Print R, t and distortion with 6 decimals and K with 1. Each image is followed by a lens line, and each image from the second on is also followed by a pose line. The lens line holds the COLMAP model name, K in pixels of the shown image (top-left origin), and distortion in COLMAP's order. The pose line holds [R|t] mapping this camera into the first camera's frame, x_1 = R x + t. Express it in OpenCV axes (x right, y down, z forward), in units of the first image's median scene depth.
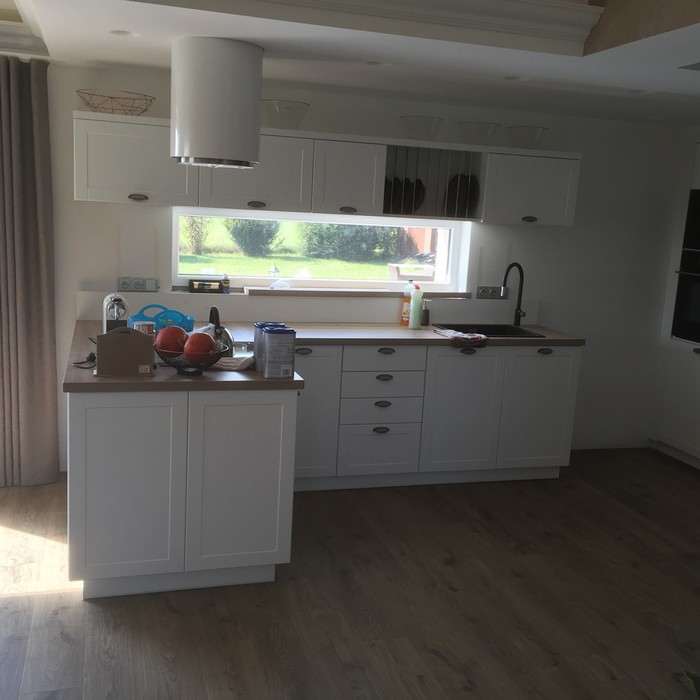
lens RADIAL K [[797.0, 0, 350.0], [0, 797.0, 350.0], [0, 0, 1]] dist [0.064795, -0.031877]
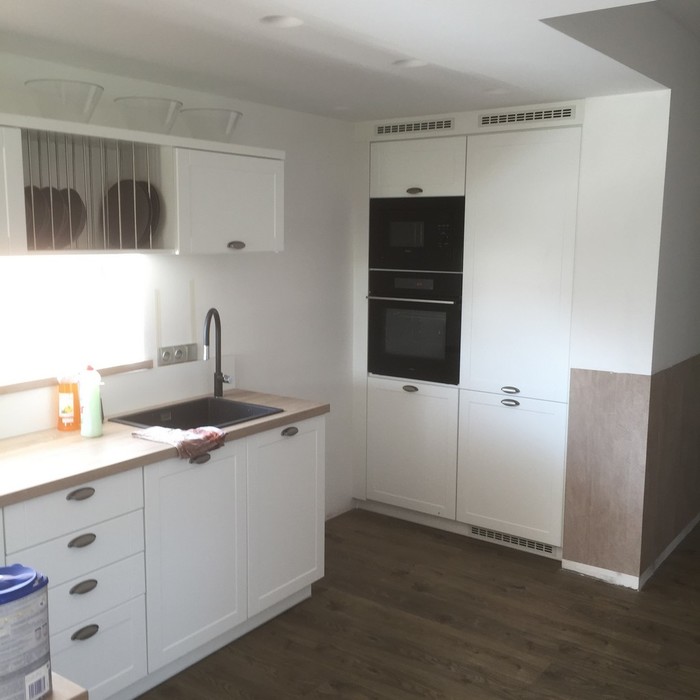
lens RADIAL K [[797.0, 0, 350.0], [0, 797.0, 350.0], [0, 0, 1]] dist [0.064795, -0.031877]
pose [[0.793703, -0.137705, 0.592514, -0.133219], [0.142652, 0.989013, 0.038765, -0.100294], [-0.591343, 0.053755, 0.804627, 0.458026]]
